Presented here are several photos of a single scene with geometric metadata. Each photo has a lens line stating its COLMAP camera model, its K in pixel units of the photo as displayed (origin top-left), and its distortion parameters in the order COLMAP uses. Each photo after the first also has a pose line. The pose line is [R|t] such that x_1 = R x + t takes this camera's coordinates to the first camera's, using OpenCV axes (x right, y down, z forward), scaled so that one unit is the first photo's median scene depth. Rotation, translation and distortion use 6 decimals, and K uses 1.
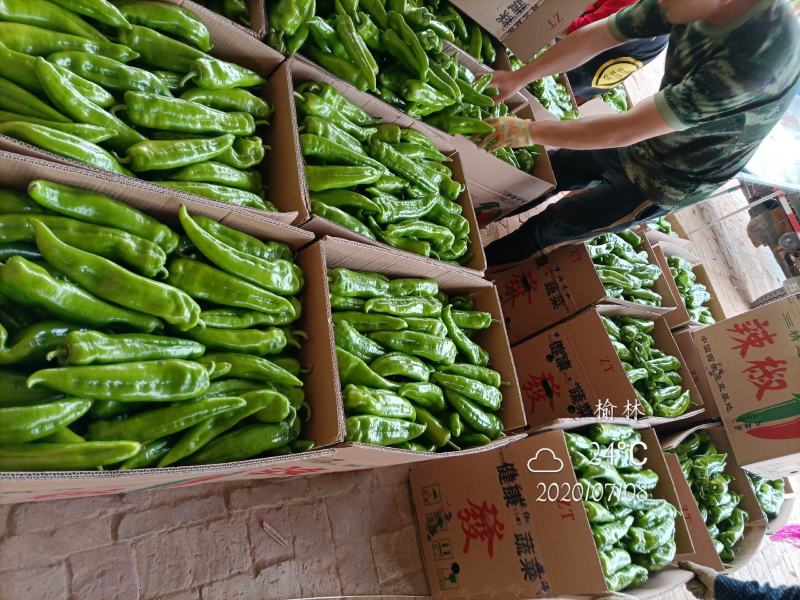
lens RADIAL K [[562.2, 0, 400.0], [0, 562.2, 300.0], [0, 0, 1]] dist [0.041383, -0.050651]
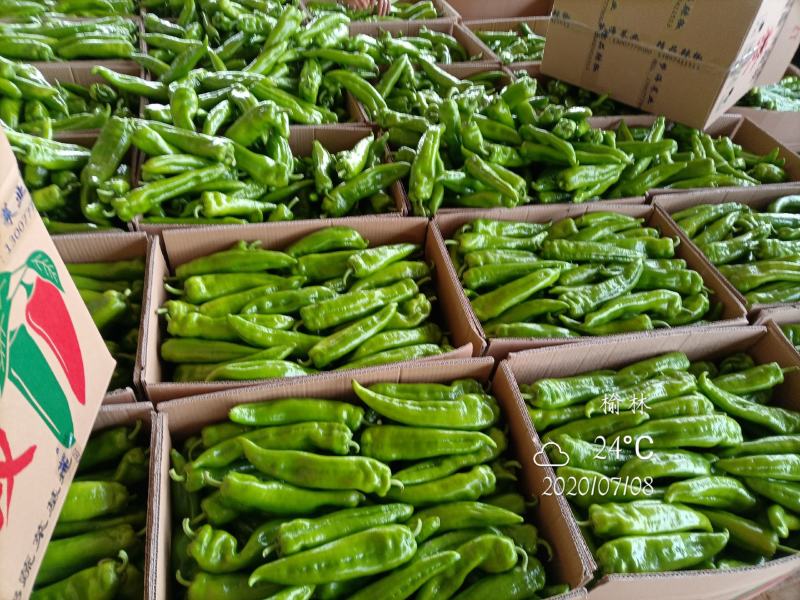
lens RADIAL K [[562.2, 0, 400.0], [0, 562.2, 300.0], [0, 0, 1]] dist [0.041383, -0.050651]
pose [[0.788921, -0.430634, -0.438358, 0.187507], [0.305460, 0.893812, -0.328321, 0.062955], [0.533195, 0.125118, 0.836689, 0.086493]]
